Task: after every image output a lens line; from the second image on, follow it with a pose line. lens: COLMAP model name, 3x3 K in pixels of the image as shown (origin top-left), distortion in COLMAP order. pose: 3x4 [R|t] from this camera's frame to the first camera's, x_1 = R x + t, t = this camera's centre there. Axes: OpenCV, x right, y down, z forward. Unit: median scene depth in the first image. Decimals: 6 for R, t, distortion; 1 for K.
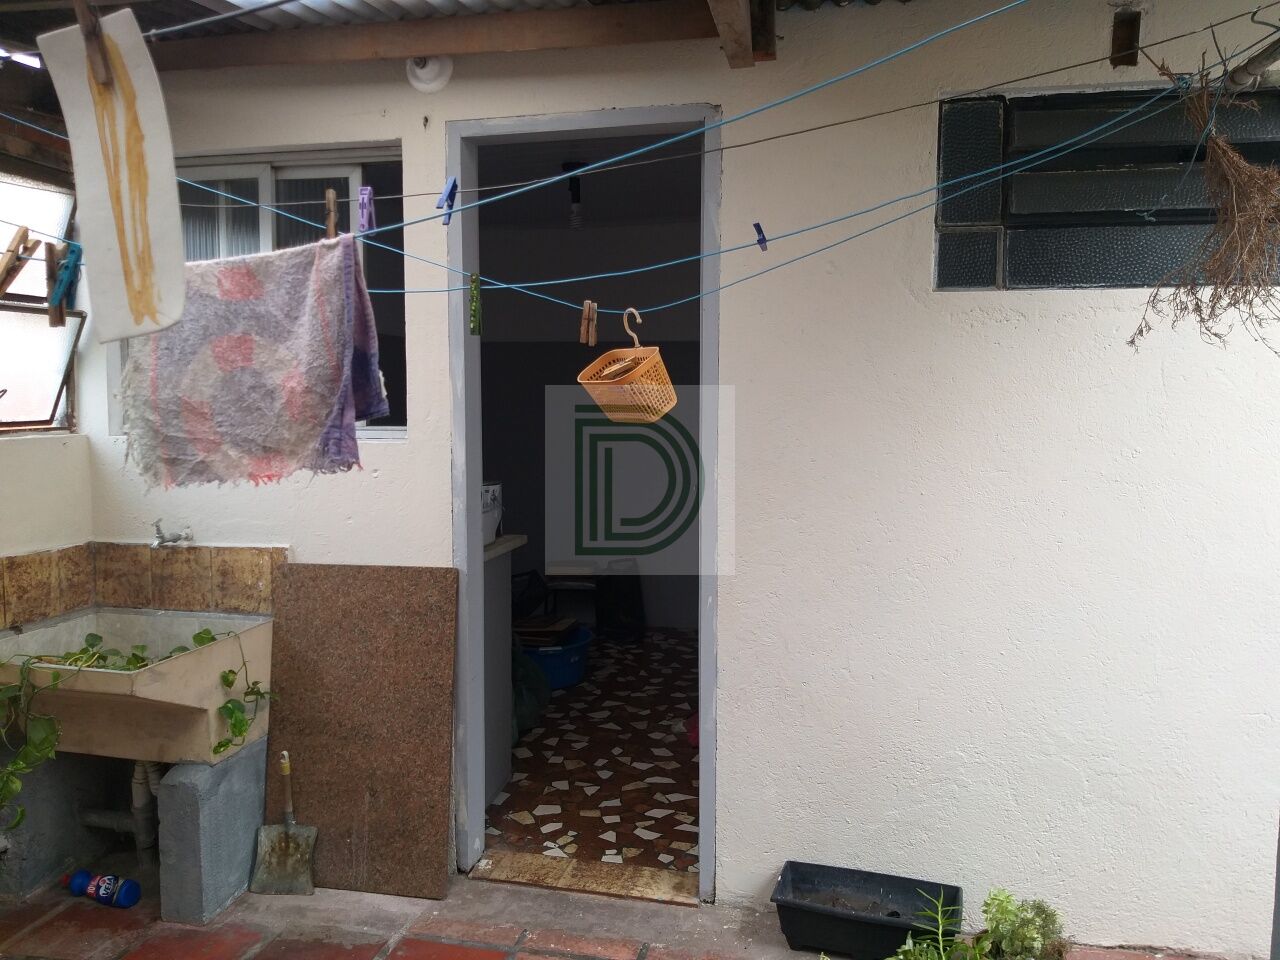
lens RADIAL K [[990.4, 0, 631.9], [0, 990.4, 474.5], [0, 0, 1]] dist [0.068251, -0.133628]
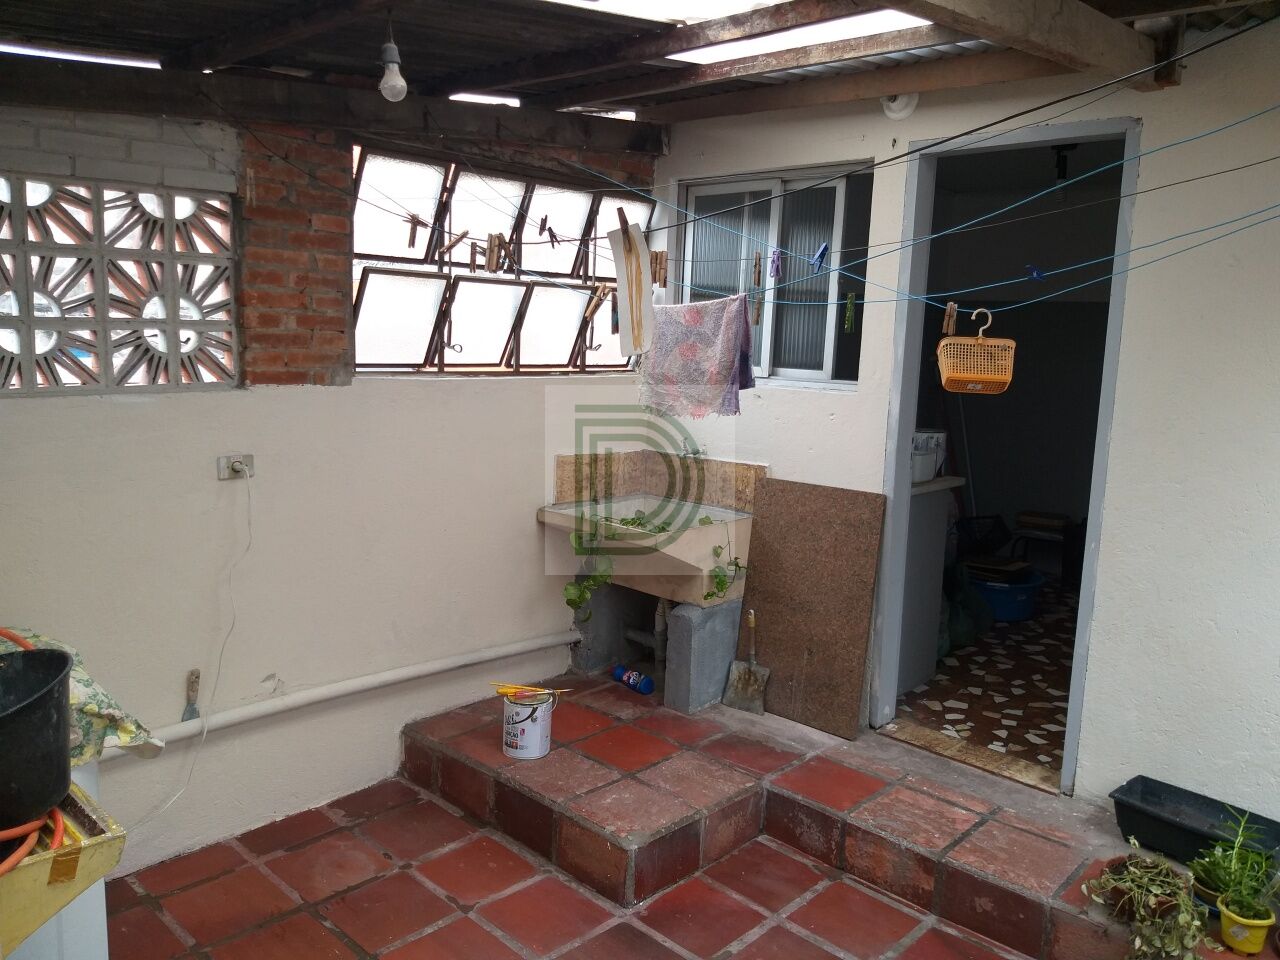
lens RADIAL K [[990.4, 0, 631.9], [0, 990.4, 474.5], [0, 0, 1]] dist [0.068251, -0.133628]
pose [[0.857630, 0.101417, -0.504168, 0.188357], [-0.071558, 0.994359, 0.078297, -0.008928], [0.509264, -0.031072, 0.860049, -0.274260]]
